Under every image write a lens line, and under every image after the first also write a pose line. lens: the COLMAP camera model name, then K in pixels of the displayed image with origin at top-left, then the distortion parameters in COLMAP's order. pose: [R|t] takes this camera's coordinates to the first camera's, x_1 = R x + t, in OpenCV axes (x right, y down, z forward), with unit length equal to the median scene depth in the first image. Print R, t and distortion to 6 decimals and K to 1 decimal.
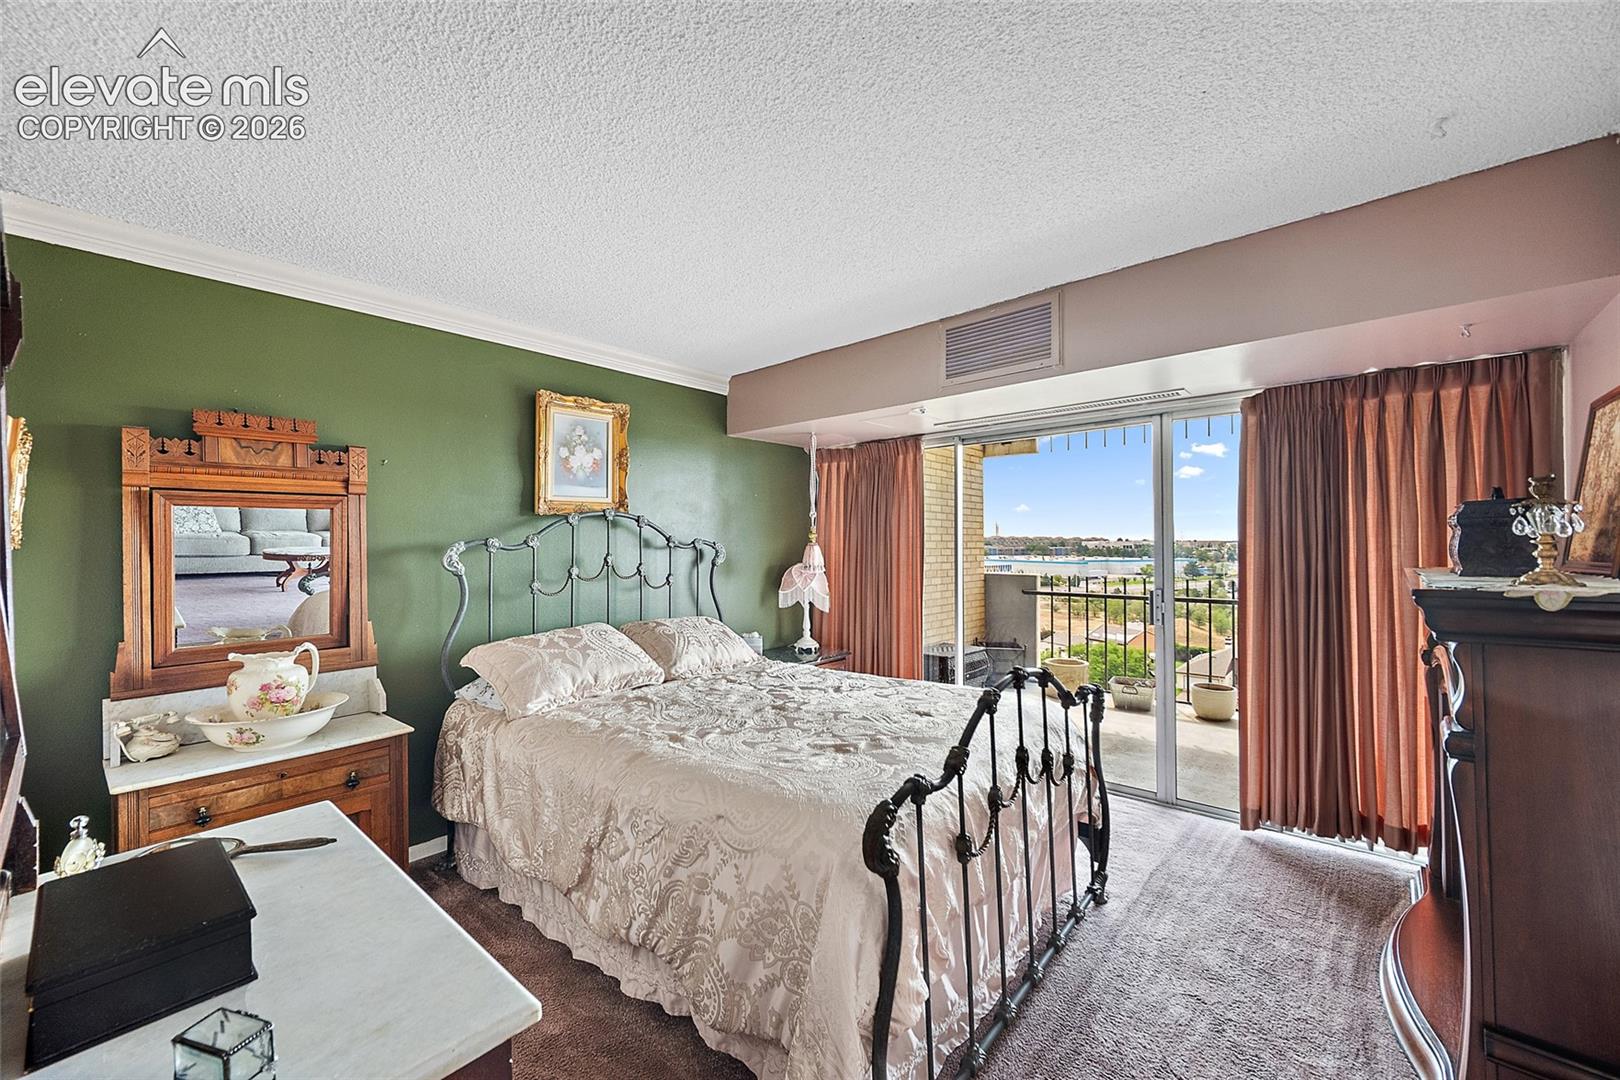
lens RADIAL K [[646.6, 0, 812.3], [0, 646.6, 532.3], [0, 0, 1]] dist [0.000555, 0.000462]
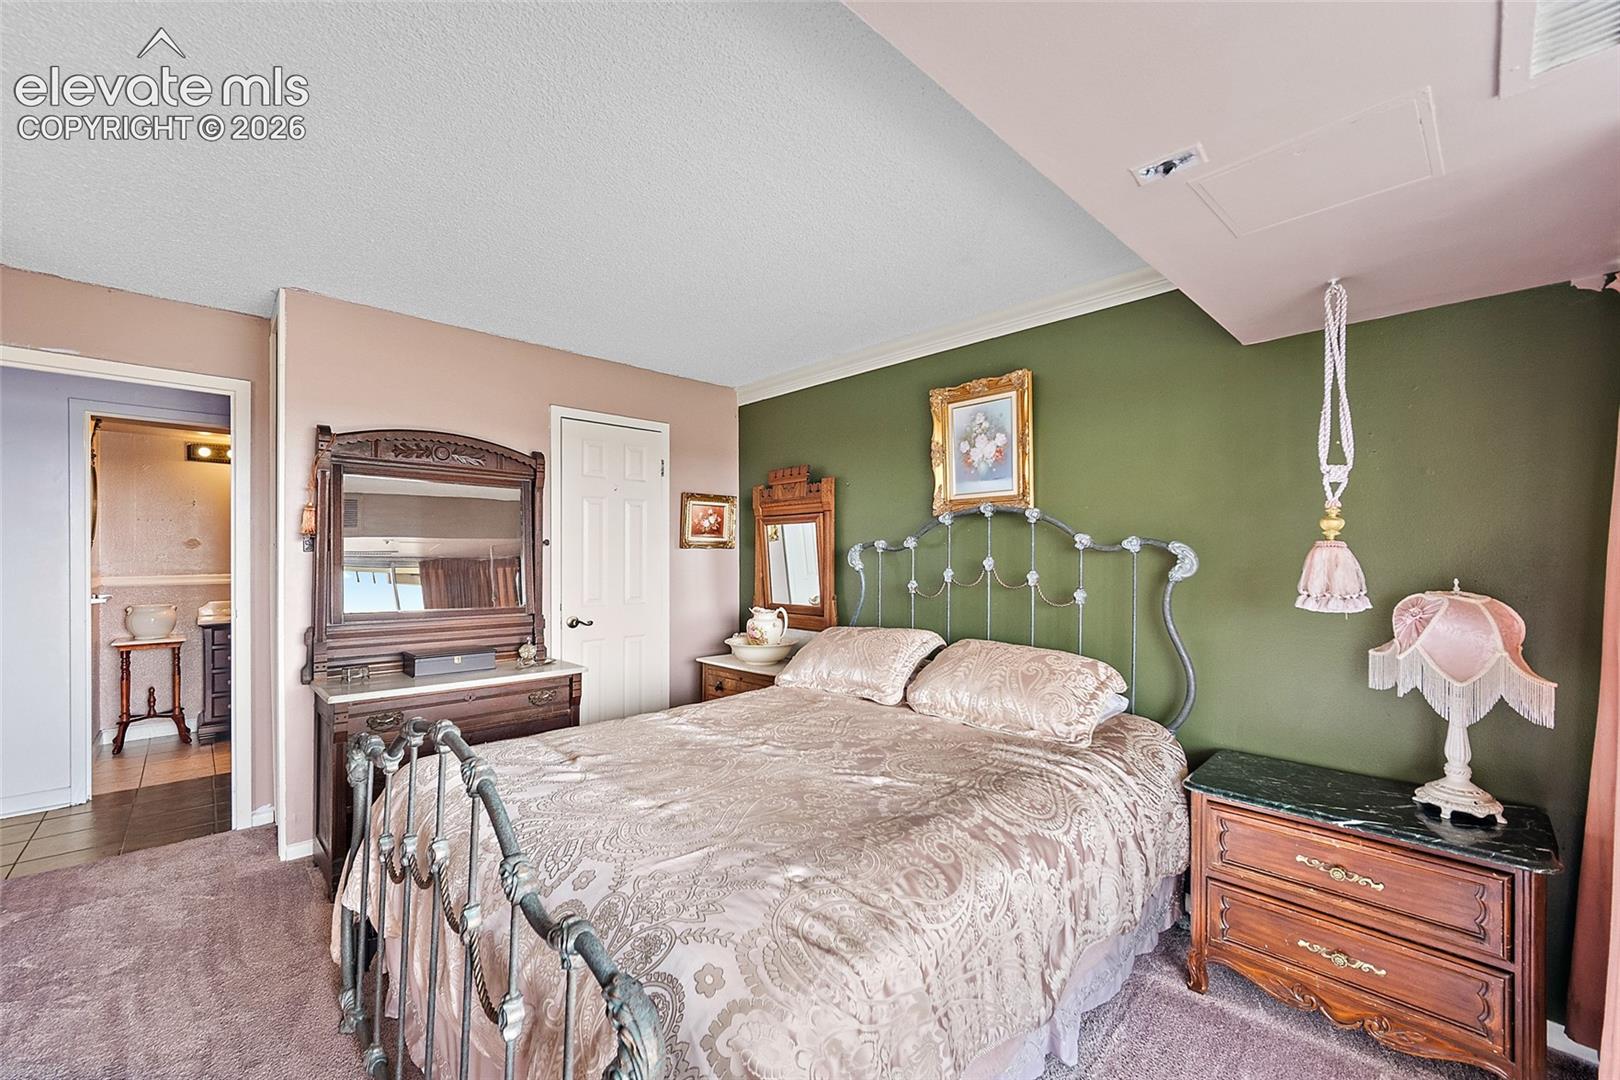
lens RADIAL K [[646.6, 0, 809.7], [0, 646.6, 550.4], [0, 0, 1]] dist [0.000555, 0.000462]
pose [[-0.106188, 0.000907, -0.994346, 0.503339], [0.014754, 0.999891, -0.000664, 0.020288], [0.994237, -0.014742, -0.106190, 0.779204]]
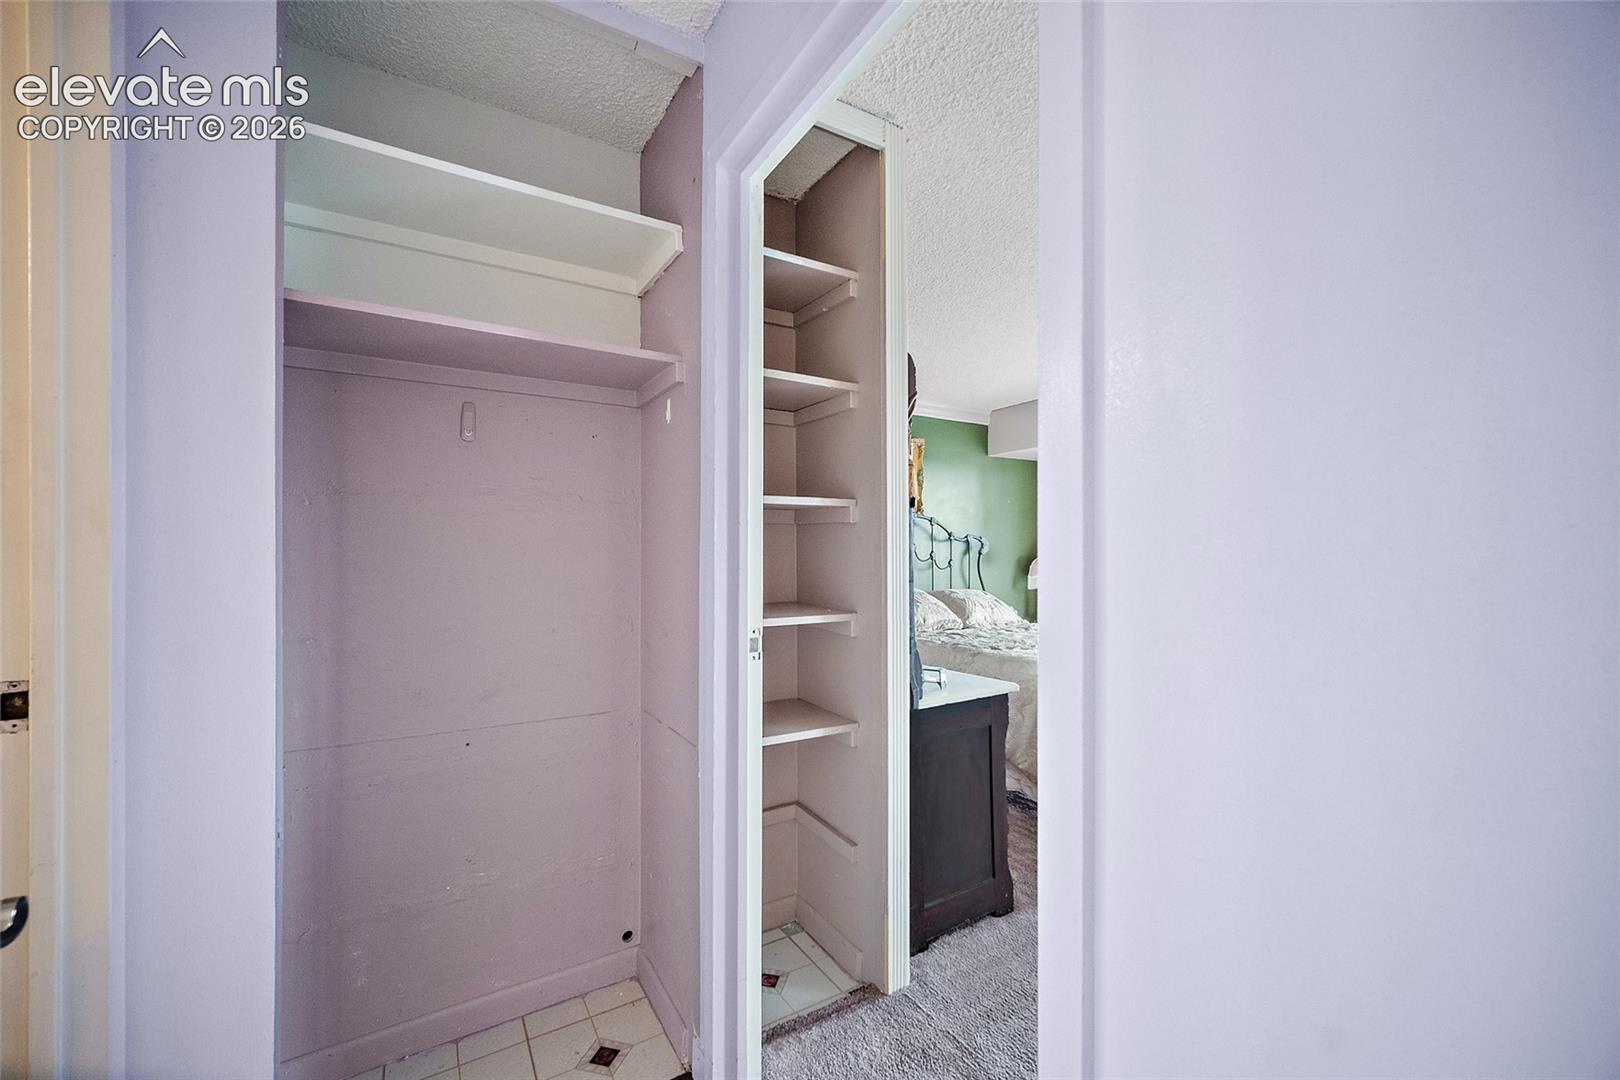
lens RADIAL K [[646.6, 0, 816.5], [0, 646.6, 542.1], [0, 0, 1]] dist [0.000555, 0.000462]
pose [[0.953857, 0.011356, -0.300046, -0.103572], [-0.006694, 0.999840, 0.016561, 0.008172], [0.300186, -0.013789, 0.953781, -0.531014]]
